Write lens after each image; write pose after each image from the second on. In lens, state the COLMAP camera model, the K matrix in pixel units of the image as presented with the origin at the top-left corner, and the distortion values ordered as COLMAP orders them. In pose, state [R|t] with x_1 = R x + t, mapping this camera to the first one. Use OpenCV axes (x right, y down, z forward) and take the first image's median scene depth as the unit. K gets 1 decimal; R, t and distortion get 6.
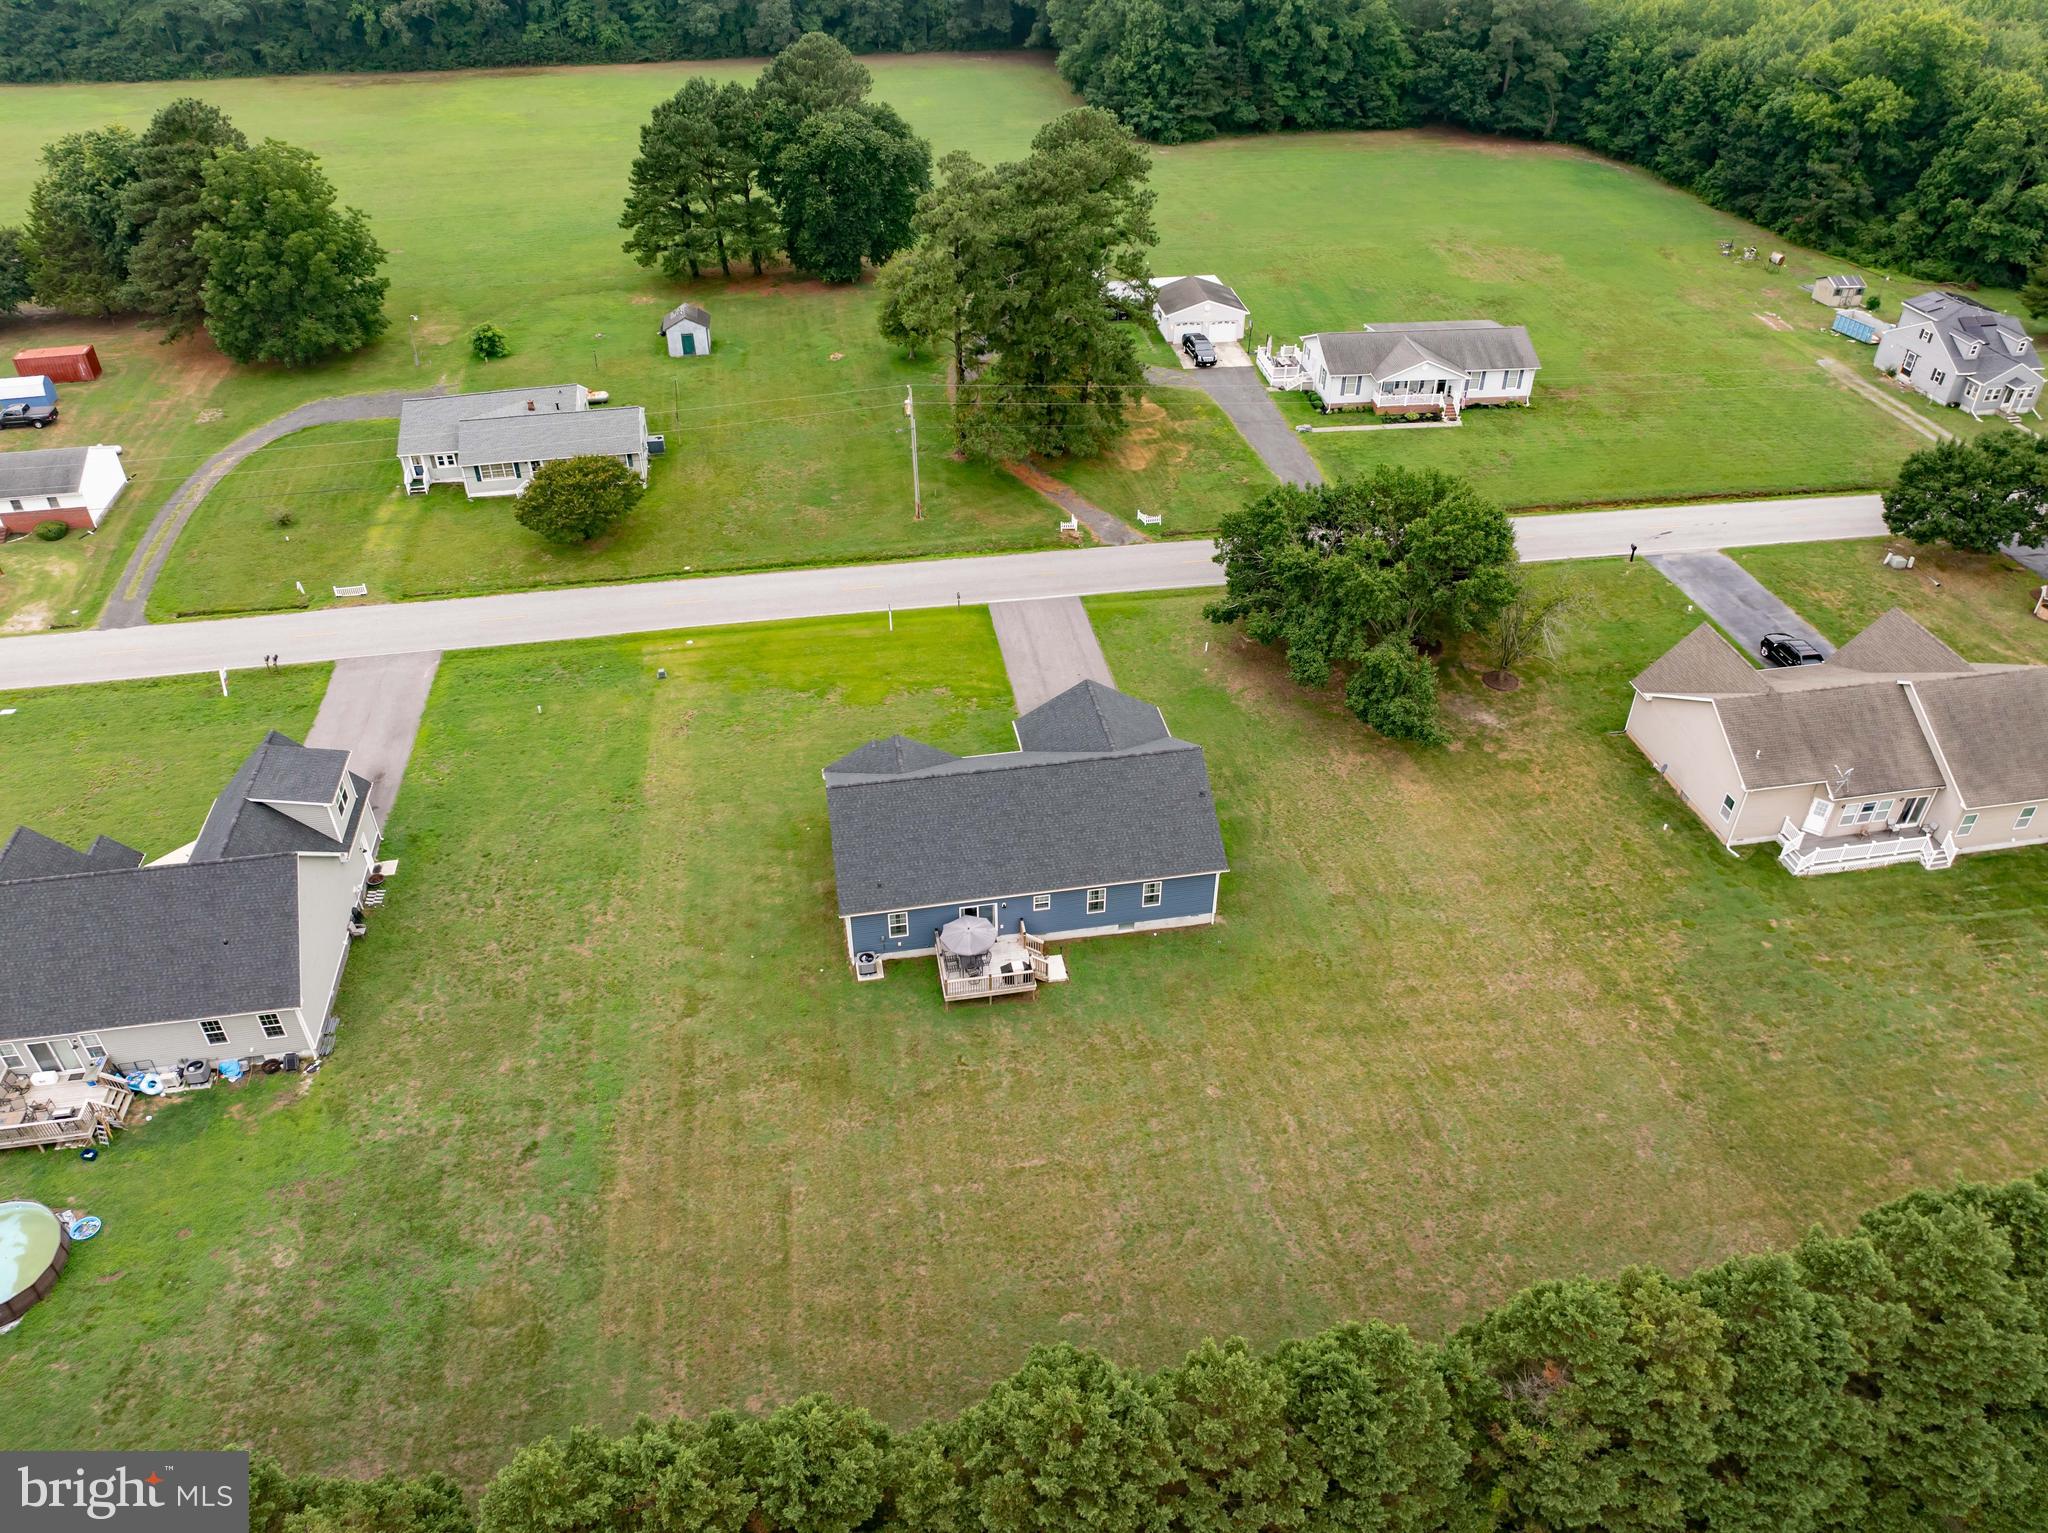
lens RADIAL K [[1438.6, 0, 1030.7], [0, 1438.6, 762.0], [0, 0, 1]] dist [-0.036740, 0.002300]
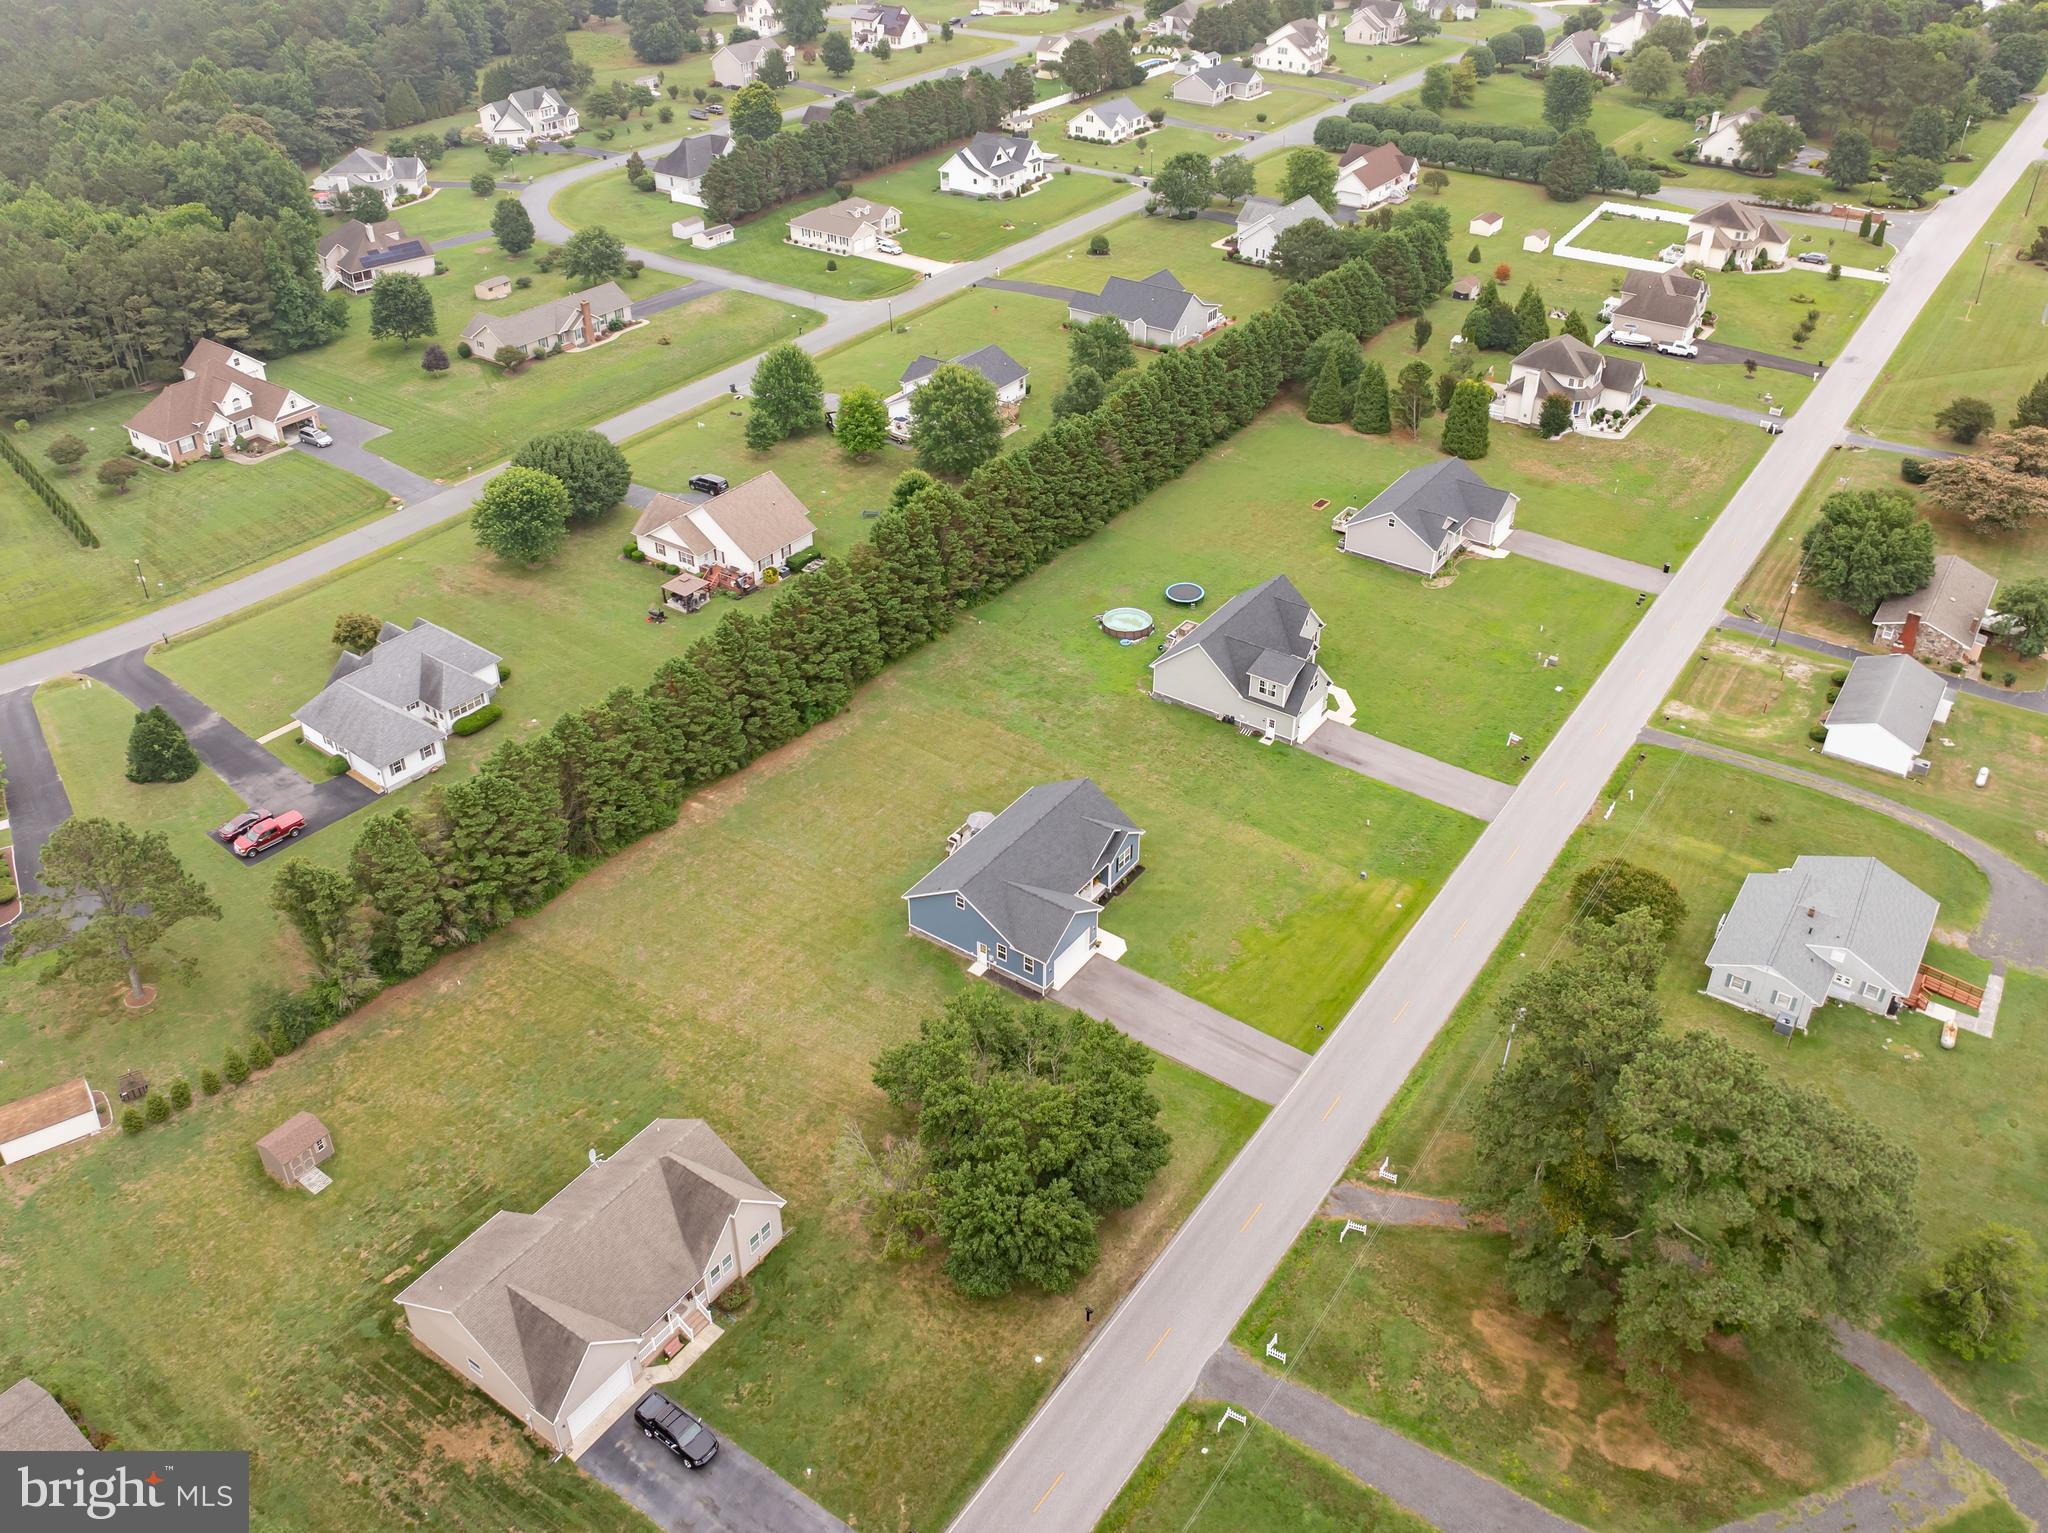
lens RADIAL K [[1658.2, 0, 1030.0], [0, 1658.2, 665.2], [0, 0, 1]] dist [-0.032373, -0.015672]
pose [[-0.707338, 0.362852, -0.606640, 0.639304], [-0.420413, 0.473969, 0.773696, -0.931385], [0.568266, 0.802304, -0.182708, 0.704559]]
